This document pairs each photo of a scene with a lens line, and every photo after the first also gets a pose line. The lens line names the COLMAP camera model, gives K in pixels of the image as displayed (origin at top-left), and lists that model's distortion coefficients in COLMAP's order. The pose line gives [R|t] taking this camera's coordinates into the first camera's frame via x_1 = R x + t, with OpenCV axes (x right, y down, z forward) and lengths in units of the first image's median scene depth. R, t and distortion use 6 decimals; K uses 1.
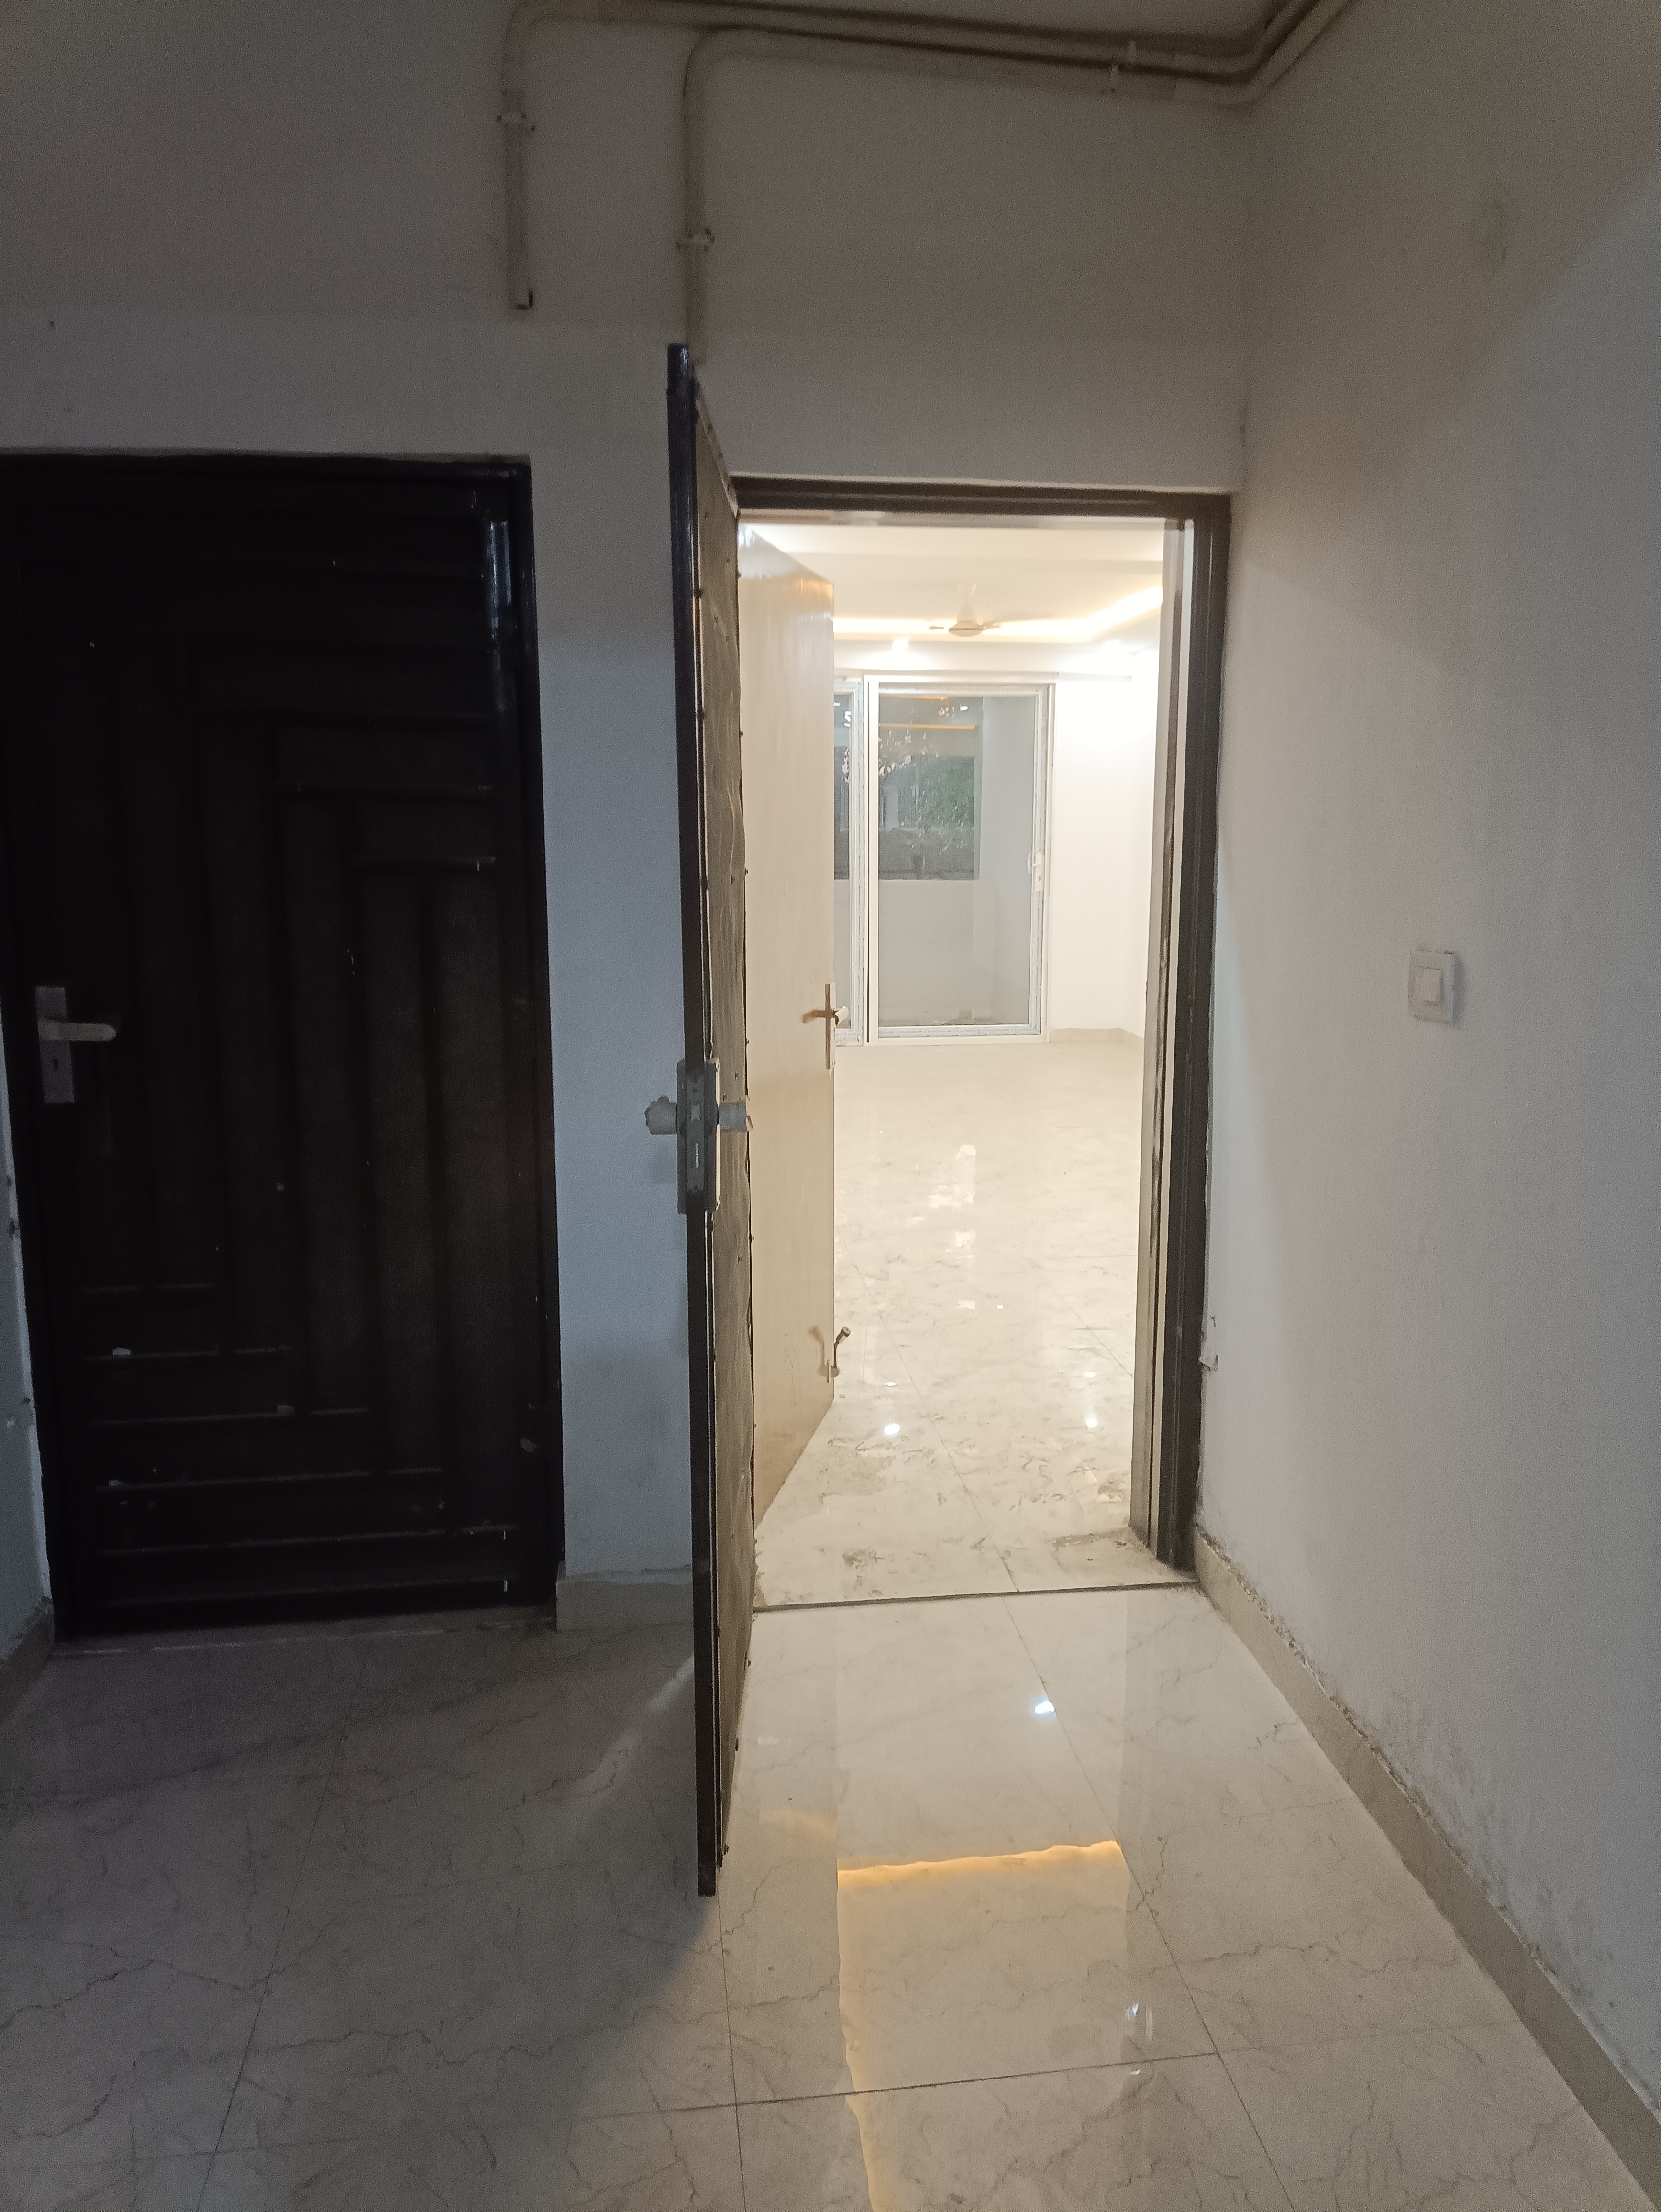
lens RADIAL K [[1627.8, 0, 836.4], [0, 1627.8, 1102.9], [0, 0, 1]] dist [0.097627, -0.144210]
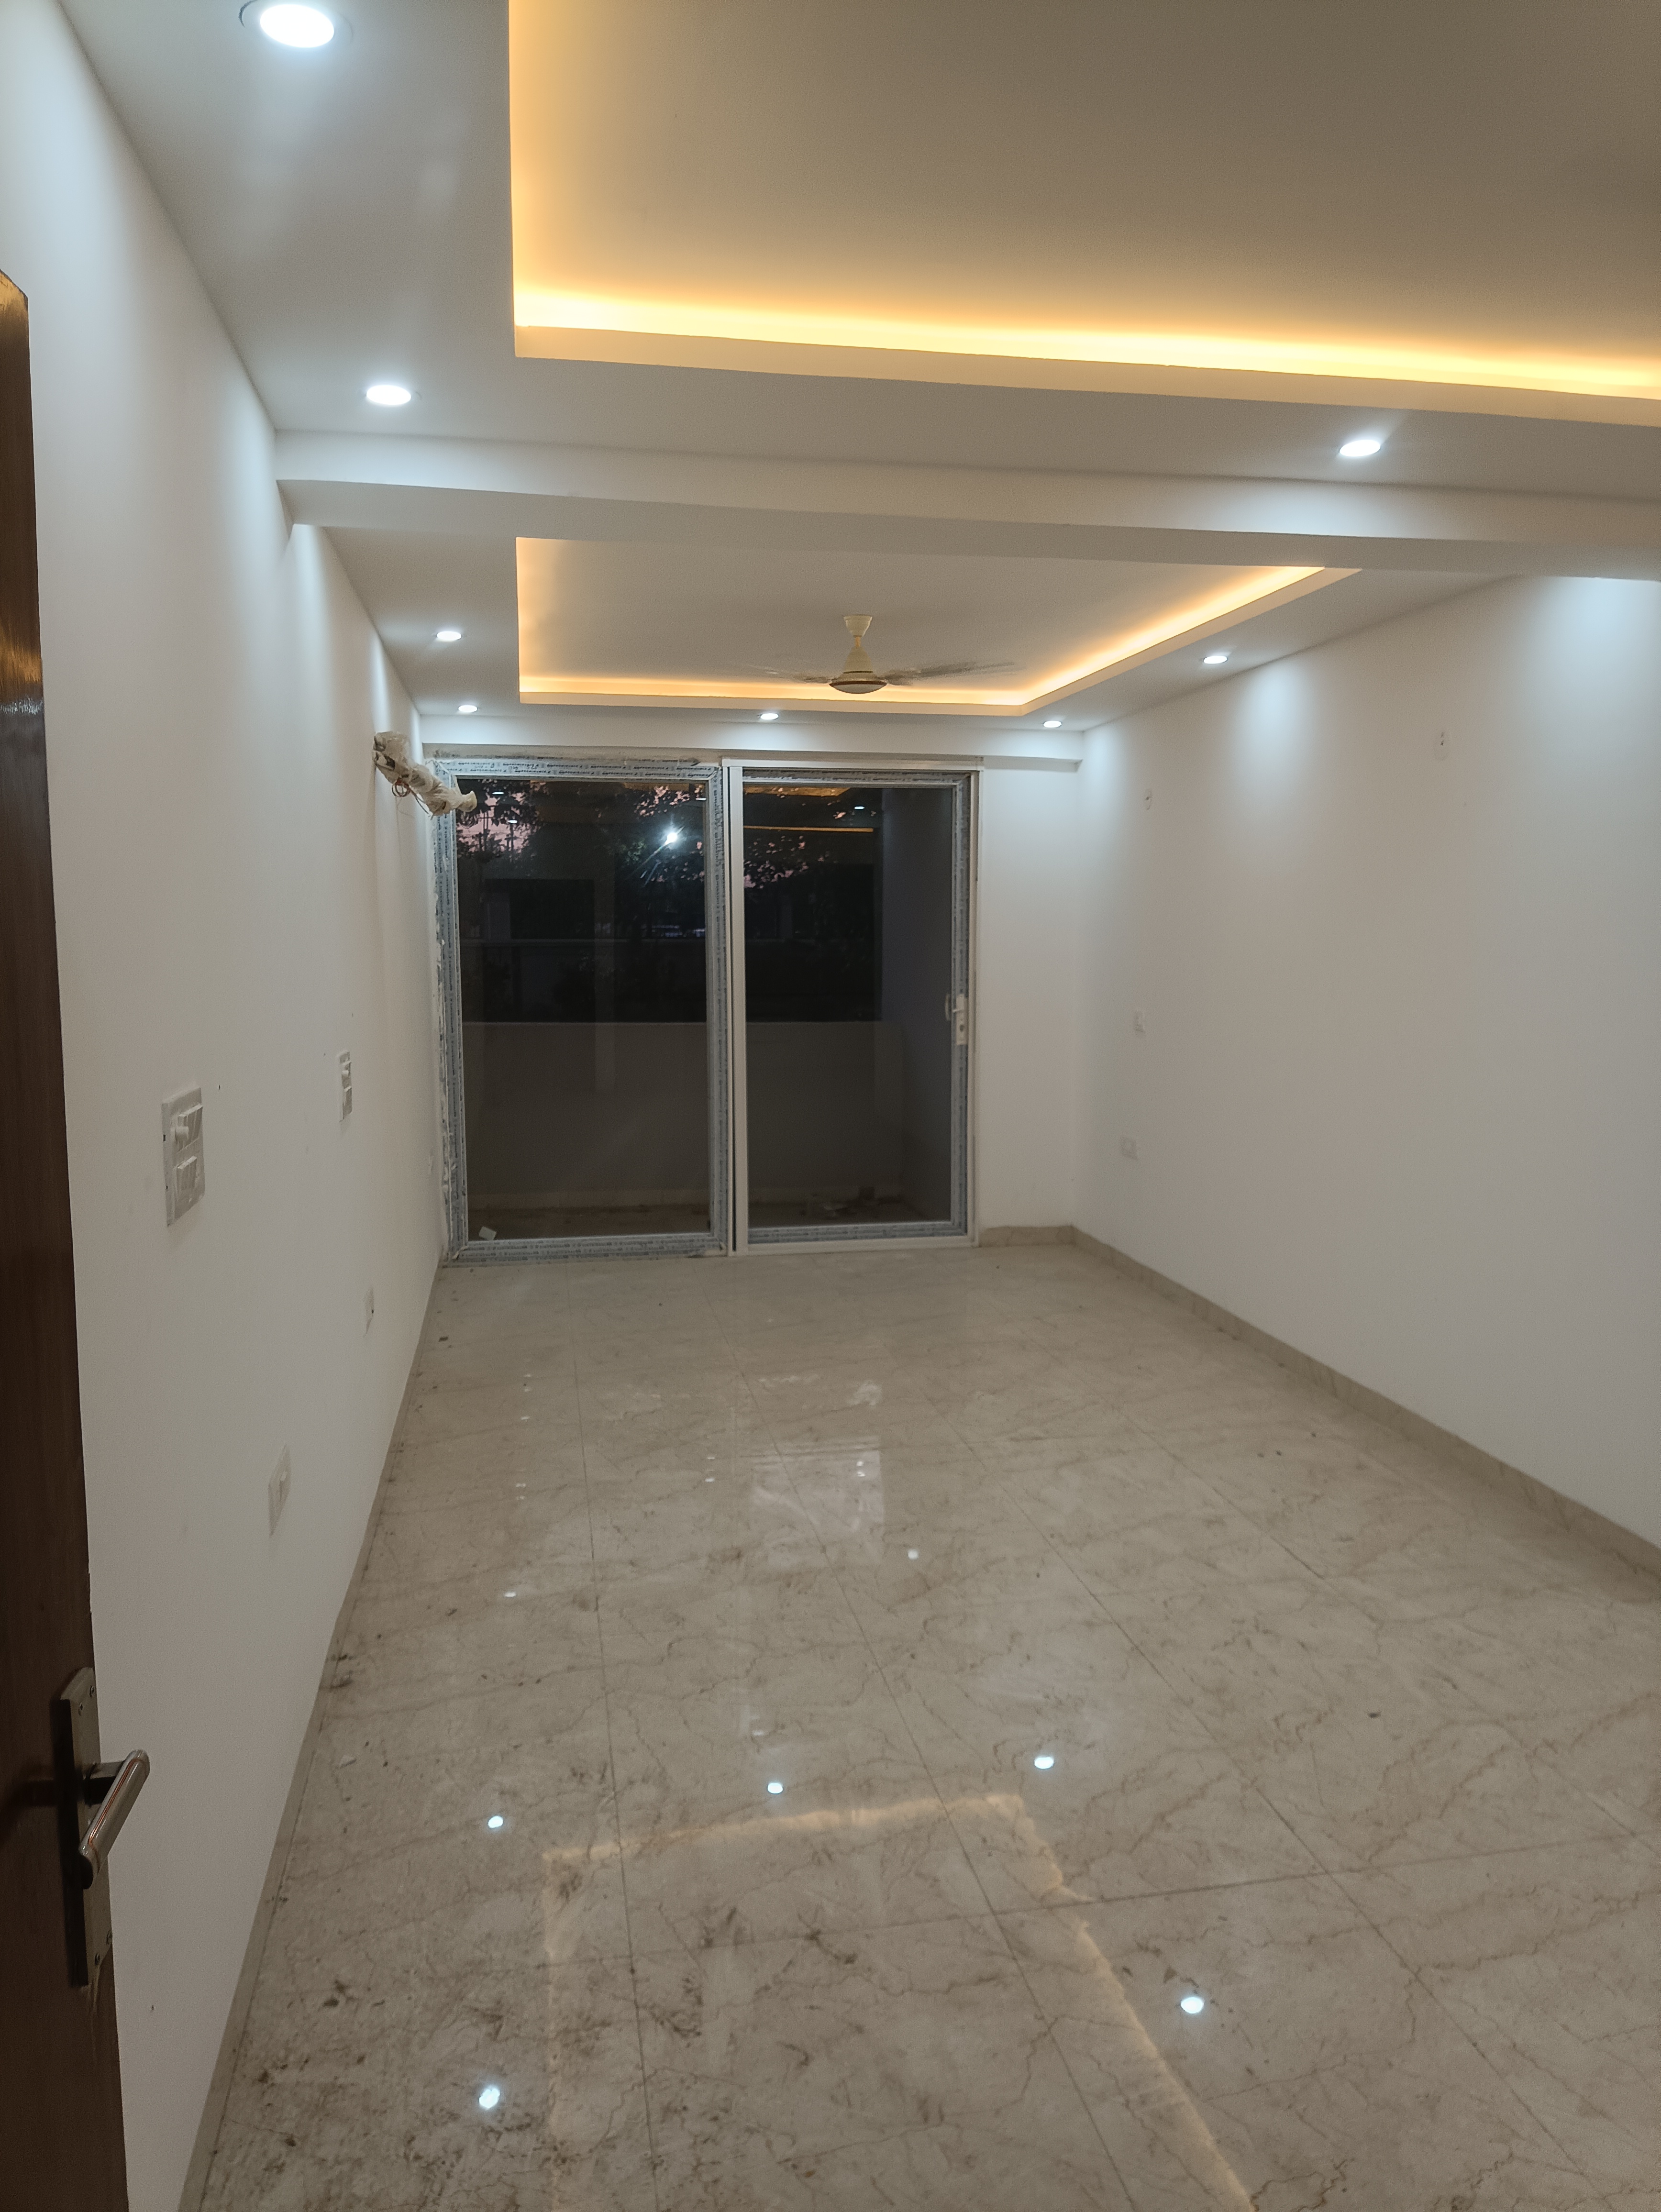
lens RADIAL K [[1627.8, 0, 836.4], [0, 1627.8, 1102.9], [0, 0, 1]] dist [0.097627, -0.144210]
pose [[0.998167, -0.008054, 0.059982, 0.022323], [0.011730, 0.998058, -0.061177, -0.059100], [-0.059373, 0.061768, 0.996323, 0.266283]]
